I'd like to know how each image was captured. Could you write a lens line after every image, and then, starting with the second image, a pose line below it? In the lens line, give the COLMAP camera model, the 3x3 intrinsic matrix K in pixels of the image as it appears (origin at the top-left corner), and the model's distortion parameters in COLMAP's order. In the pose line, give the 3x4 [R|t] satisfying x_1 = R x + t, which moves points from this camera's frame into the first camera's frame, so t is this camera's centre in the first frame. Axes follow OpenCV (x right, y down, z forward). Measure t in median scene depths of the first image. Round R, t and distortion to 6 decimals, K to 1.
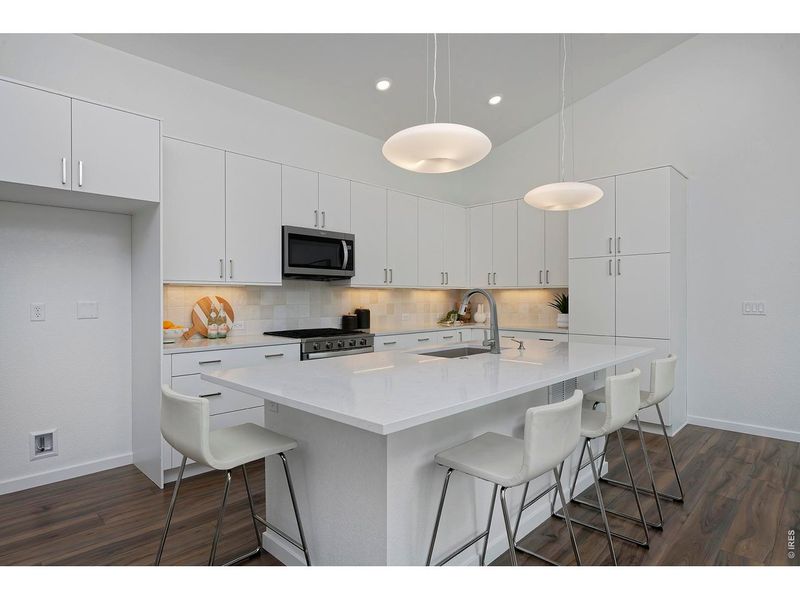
lens RADIAL K [[453.5, 0, 400.0], [0, 453.5, 300.0], [0, 0, 1]] dist [-0.001672, 0.000827]
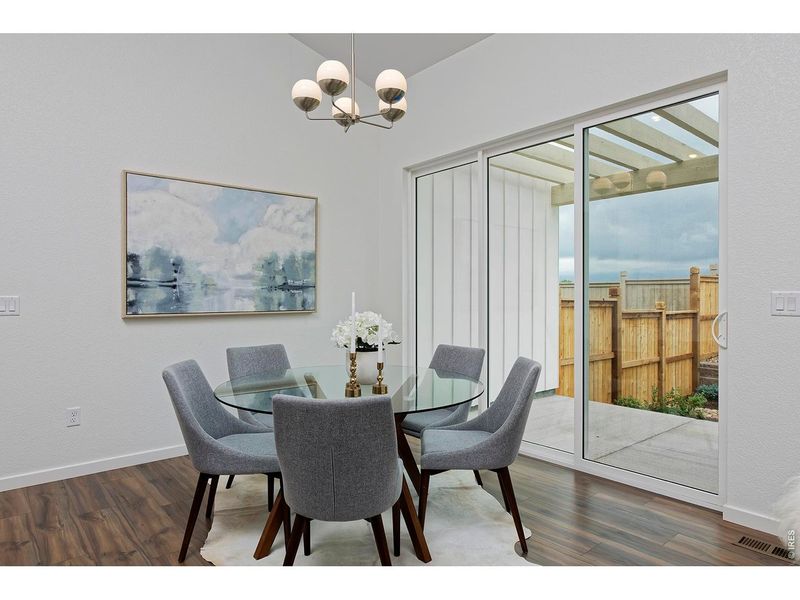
lens RADIAL K [[498.0, 0, 400.0], [0, 498.0, 300.0], [0, 0, 1]] dist [-0.000515, 0.001218]
pose [[0.107098, -0.007592, 0.994219, 0.097496], [0.006888, 0.999953, 0.006894, 0.007704], [-0.994225, 0.006110, 0.107145, 0.317098]]
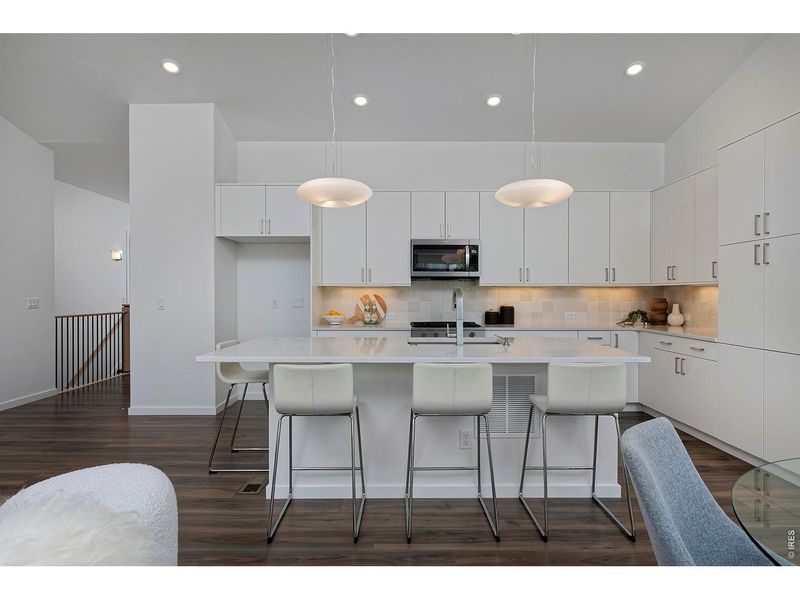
lens RADIAL K [[453.5, 0, 400.0], [0, 453.5, 300.0], [0, 0, 1]] dist [-0.001672, 0.000827]
pose [[0.698073, 0.008678, -0.715974, 0.596119], [-0.006937, 0.999962, 0.005357, 0.001440], [0.715993, 0.001227, 0.698107, 0.069604]]
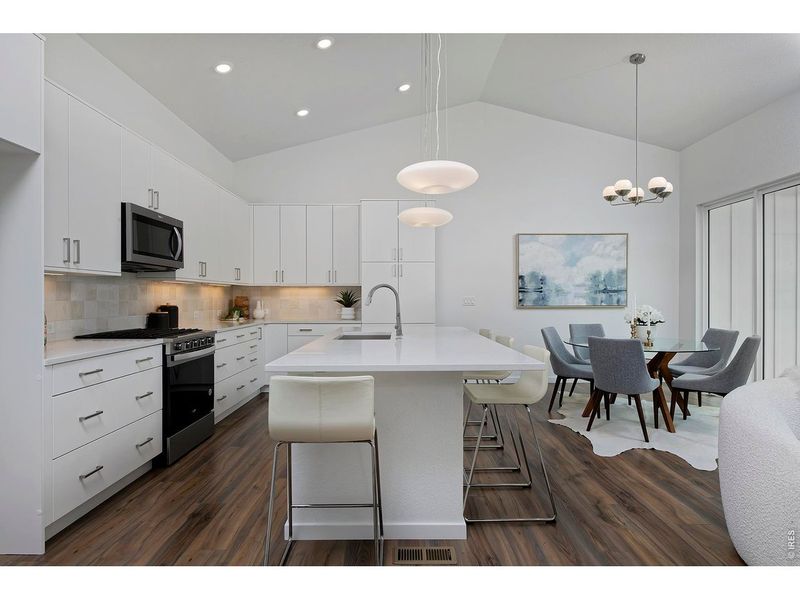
lens RADIAL K [[453.5, 0, 400.0], [0, 453.5, 300.0], [0, 0, 1]] dist [-0.001672, 0.000827]
pose [[0.717647, -0.004040, 0.696396, -0.435167], [0.005314, 0.999986, 0.000326, 0.012209], [-0.696387, 0.003467, 0.717658, 0.063348]]
